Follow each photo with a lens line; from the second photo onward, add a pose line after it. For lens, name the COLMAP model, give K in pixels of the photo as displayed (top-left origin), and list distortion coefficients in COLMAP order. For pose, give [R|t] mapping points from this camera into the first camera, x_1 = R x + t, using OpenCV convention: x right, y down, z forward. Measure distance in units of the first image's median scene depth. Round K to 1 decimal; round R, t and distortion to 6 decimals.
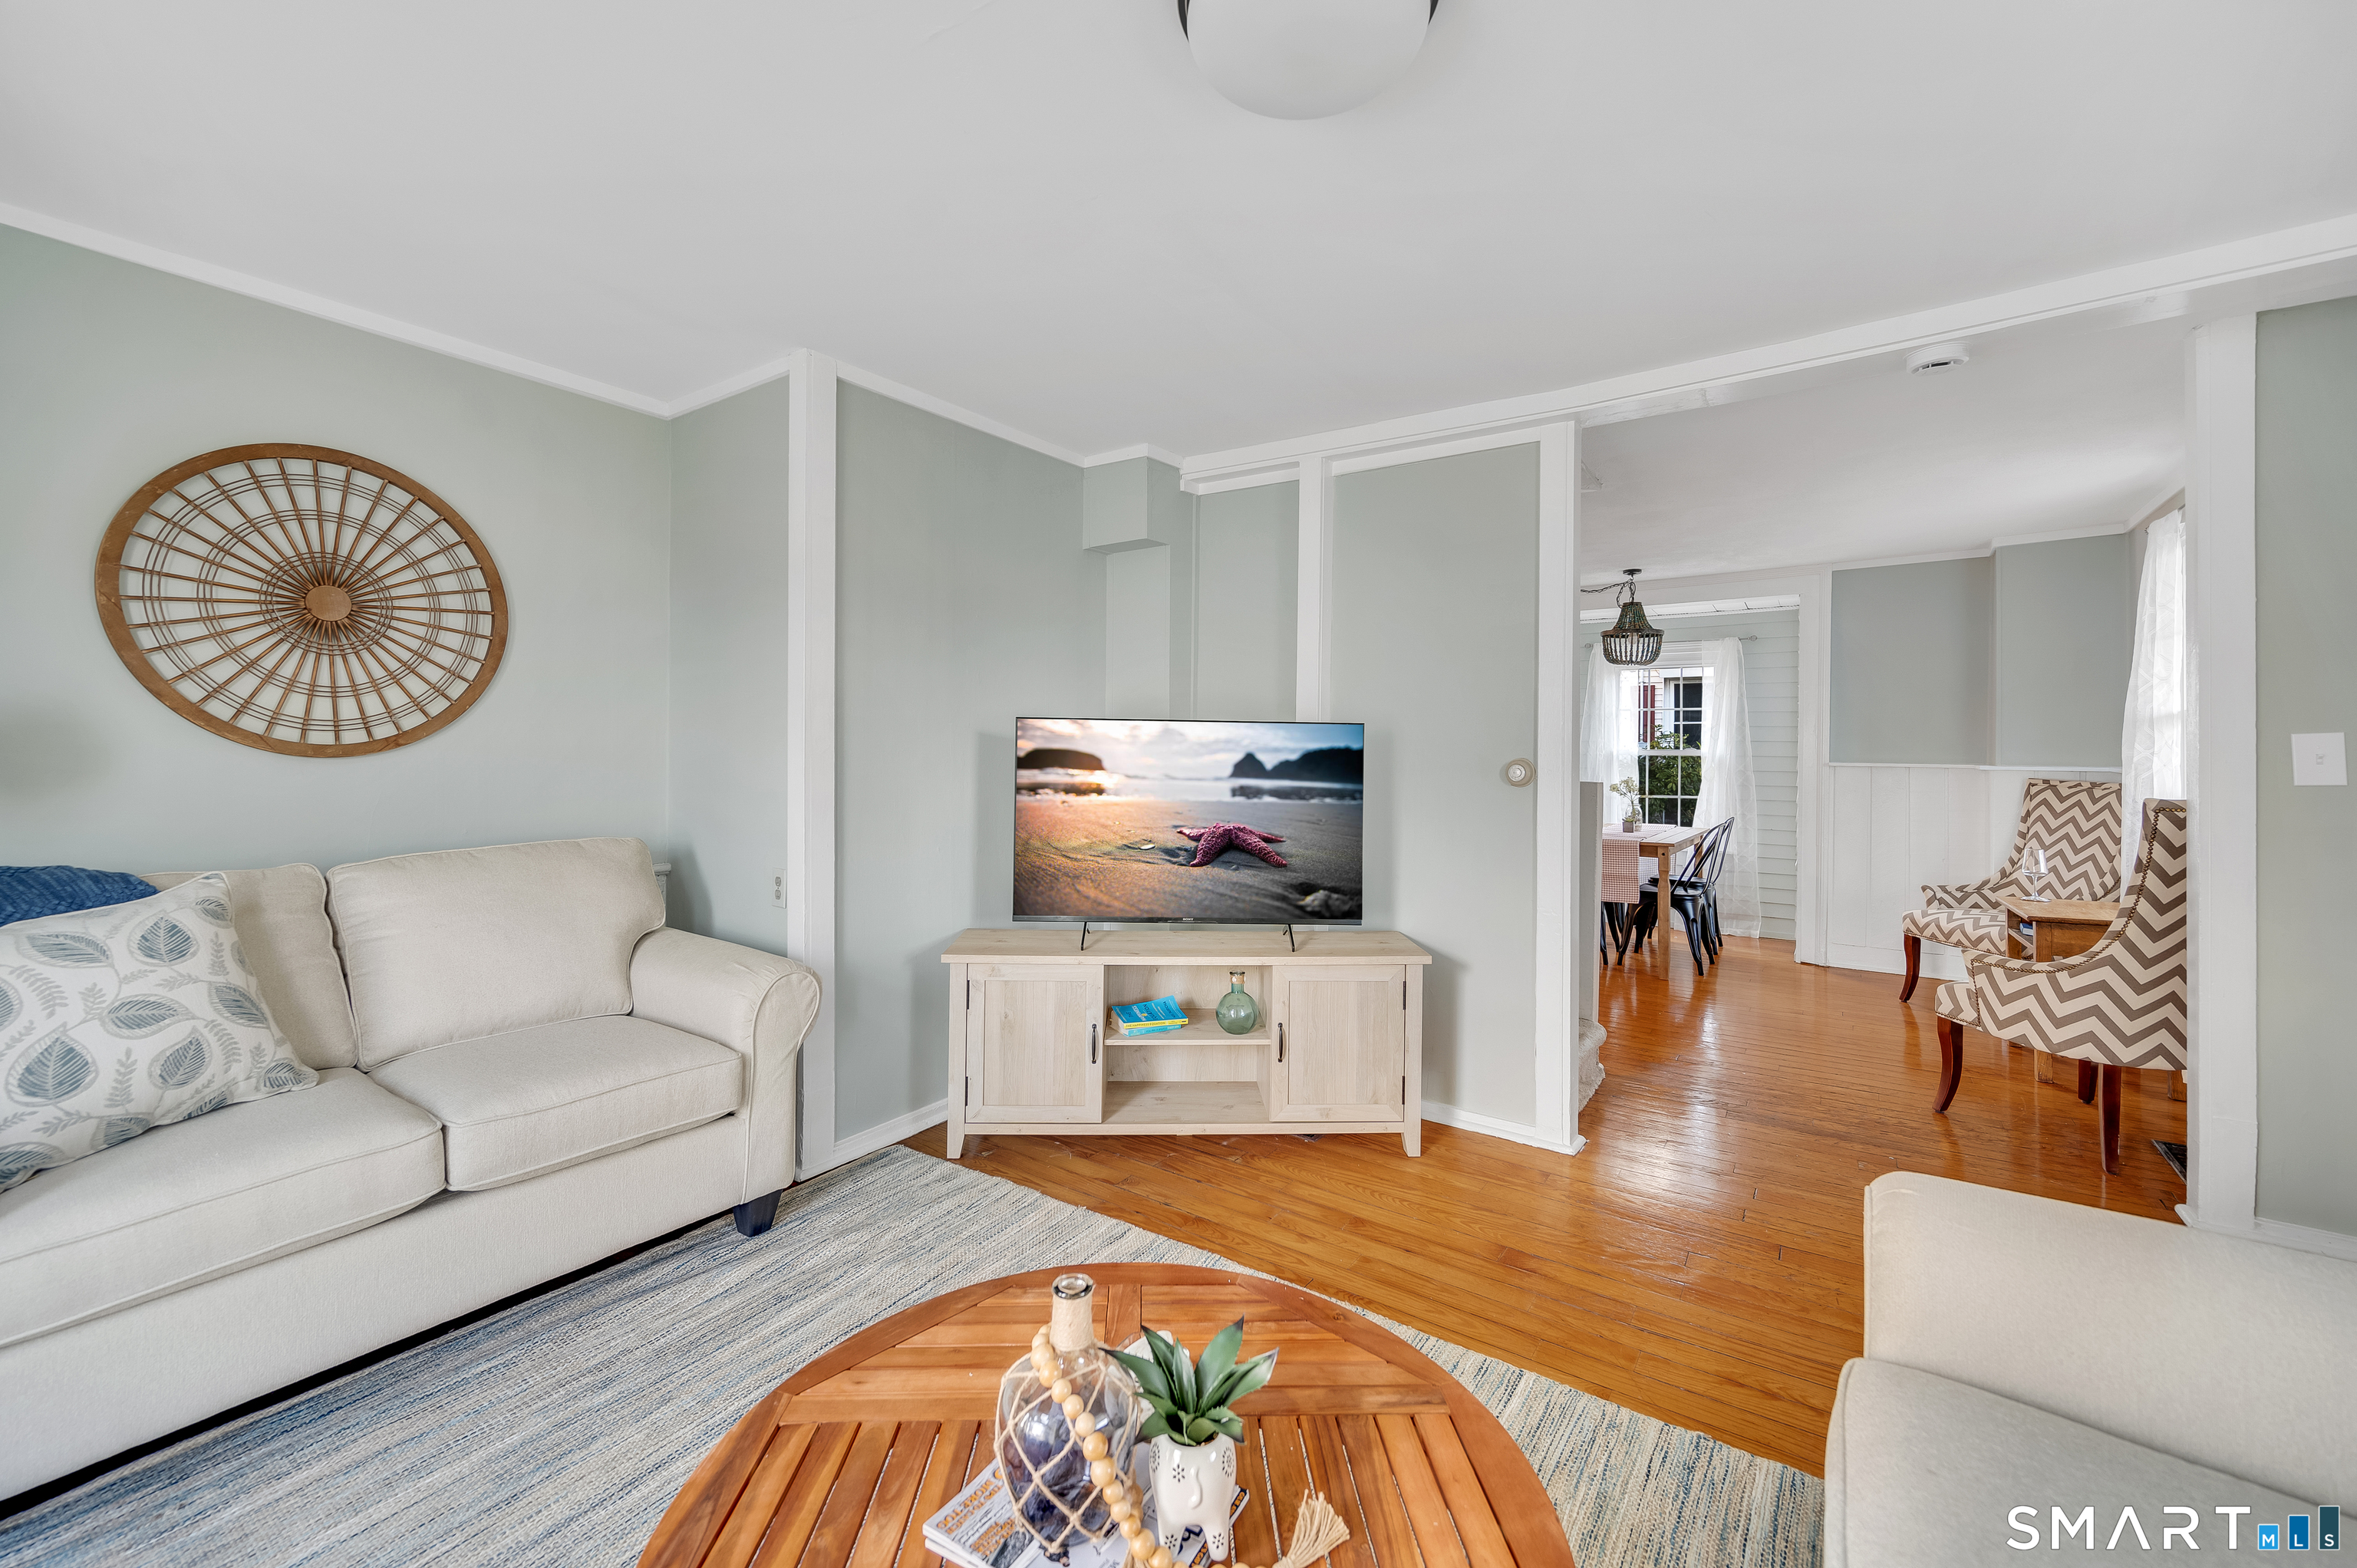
lens RADIAL K [[961.2, 0, 1174.0], [0, 961.2, 777.5], [0, 0, 1]] dist [0.000414, 0.000510]
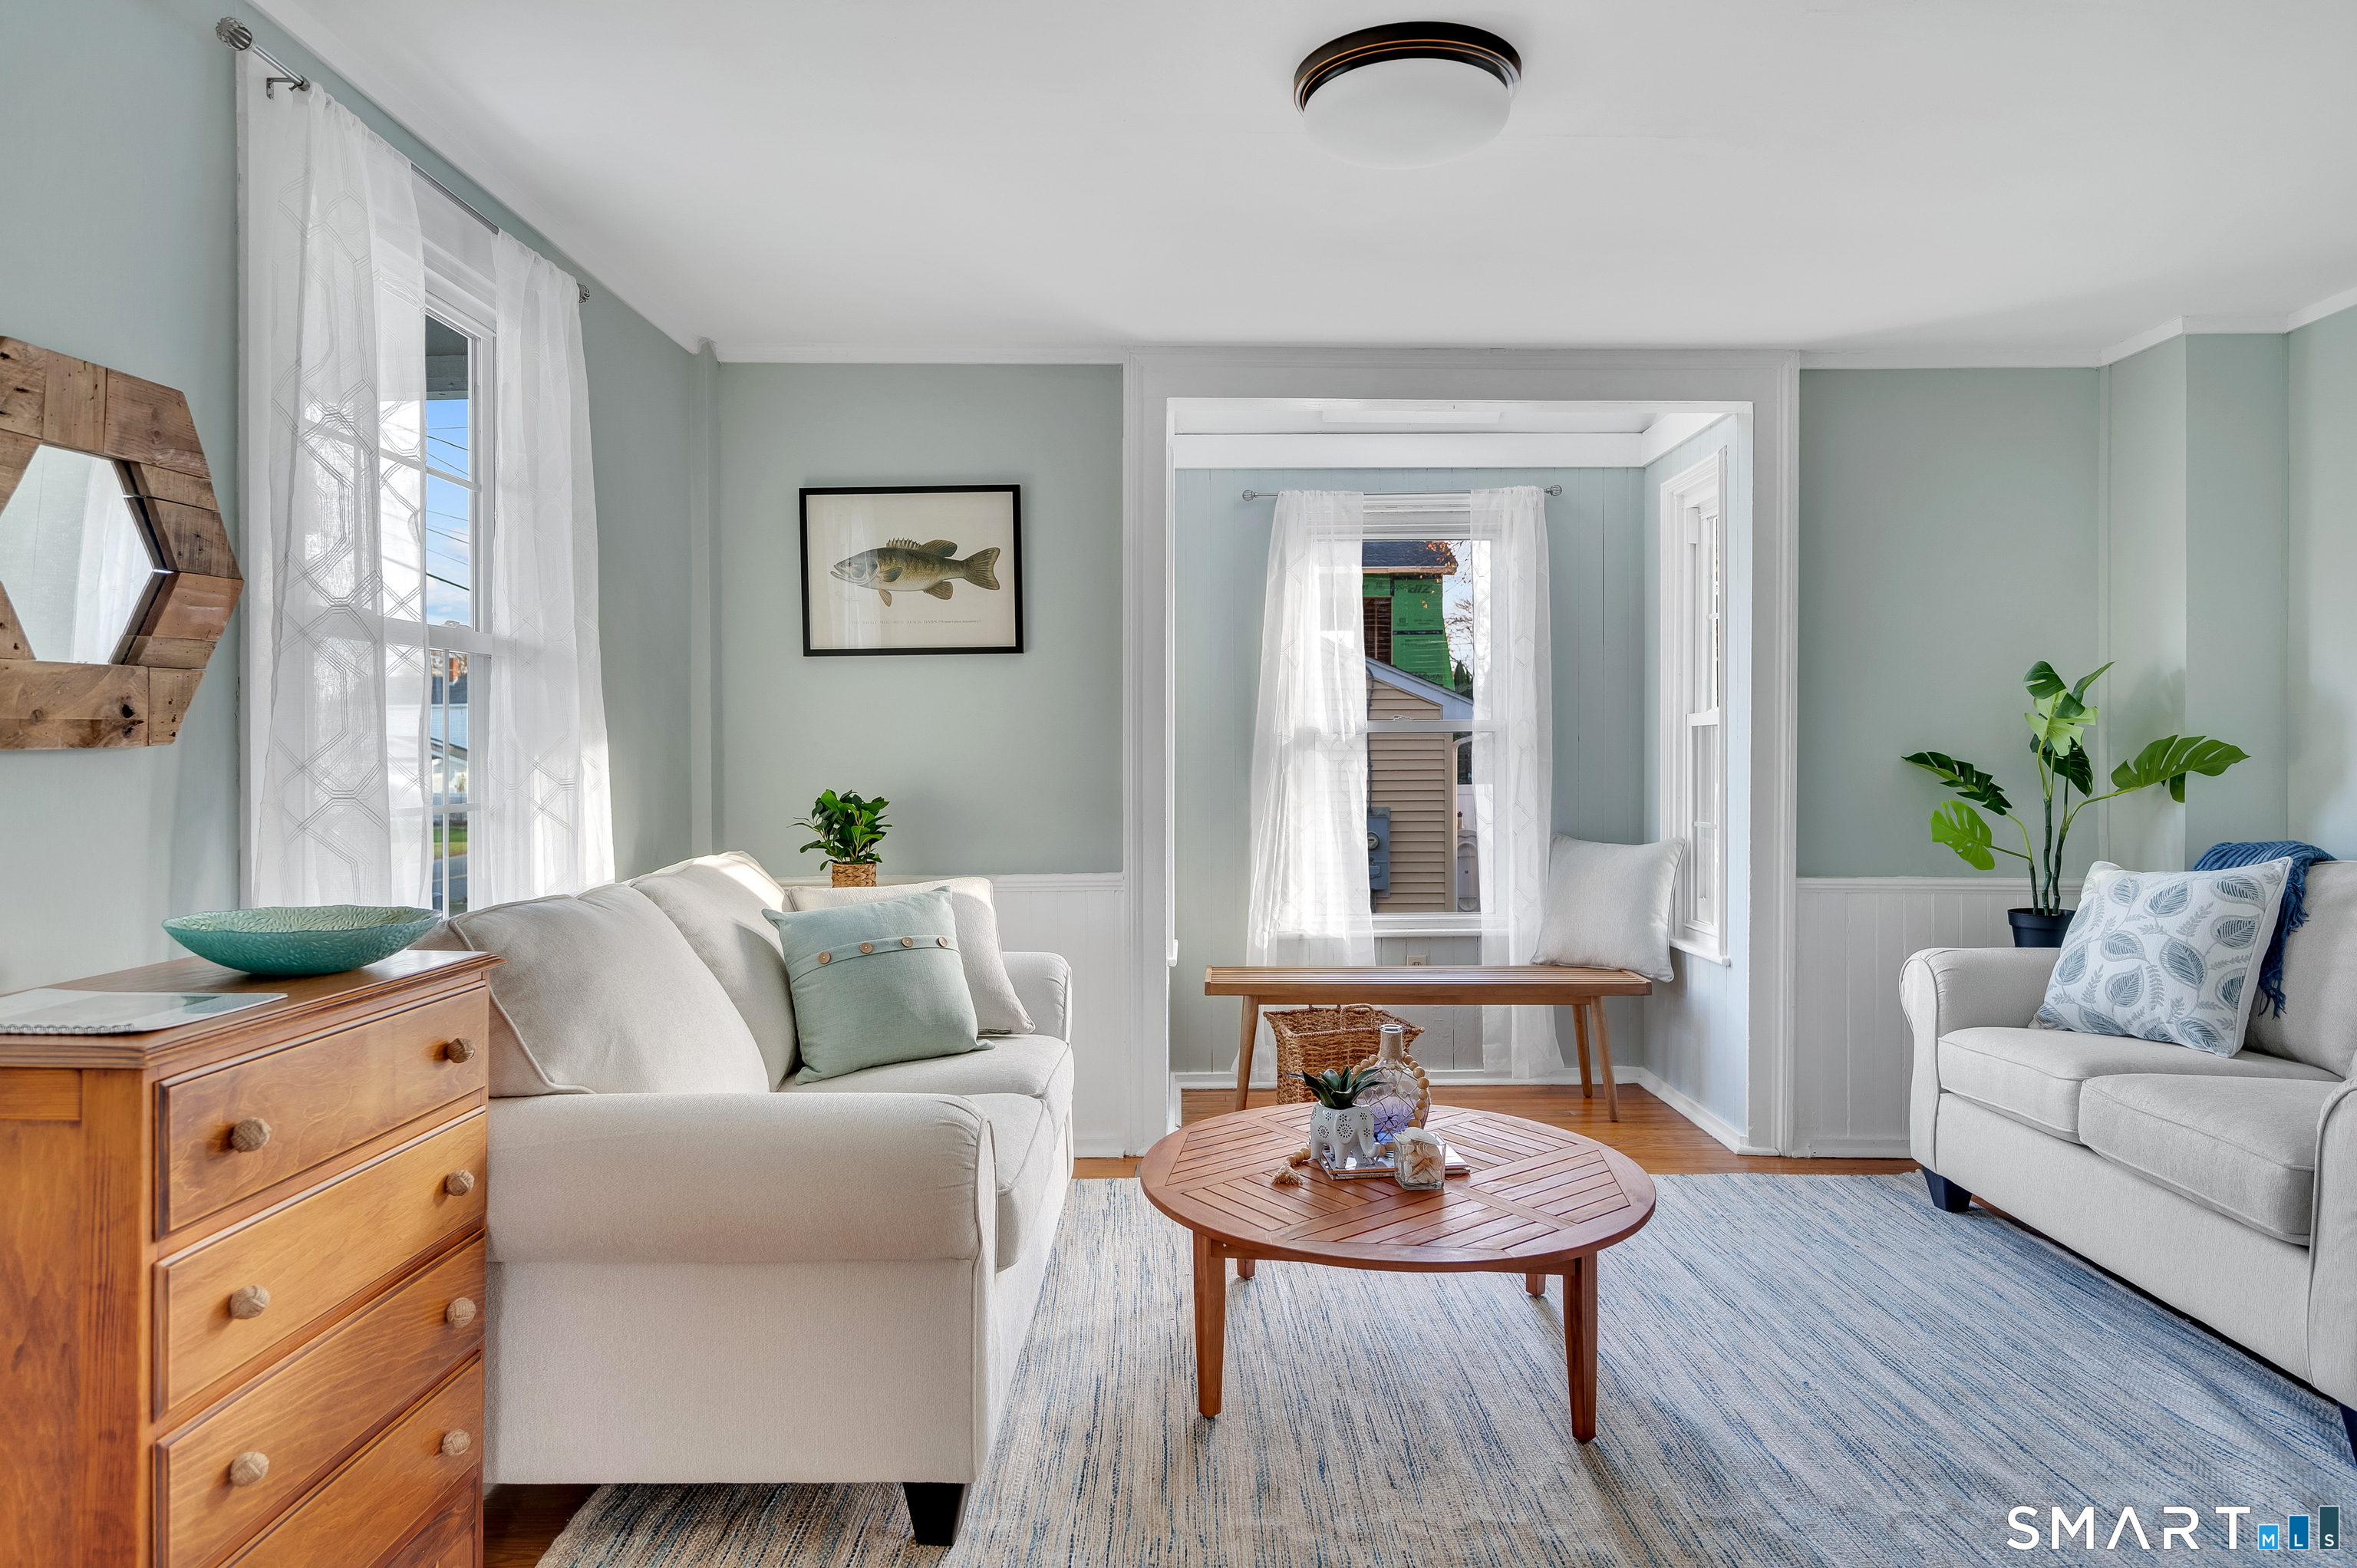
lens RADIAL K [[961.2, 0, 1174.0], [0, 961.2, 777.5], [0, 0, 1]] dist [0.000414, 0.000510]
pose [[-0.822658, 0.009291, -0.568460, 0.740670], [-0.013662, 0.999255, 0.036104, -0.017707], [0.568372, 0.037468, -0.821918, 1.285115]]
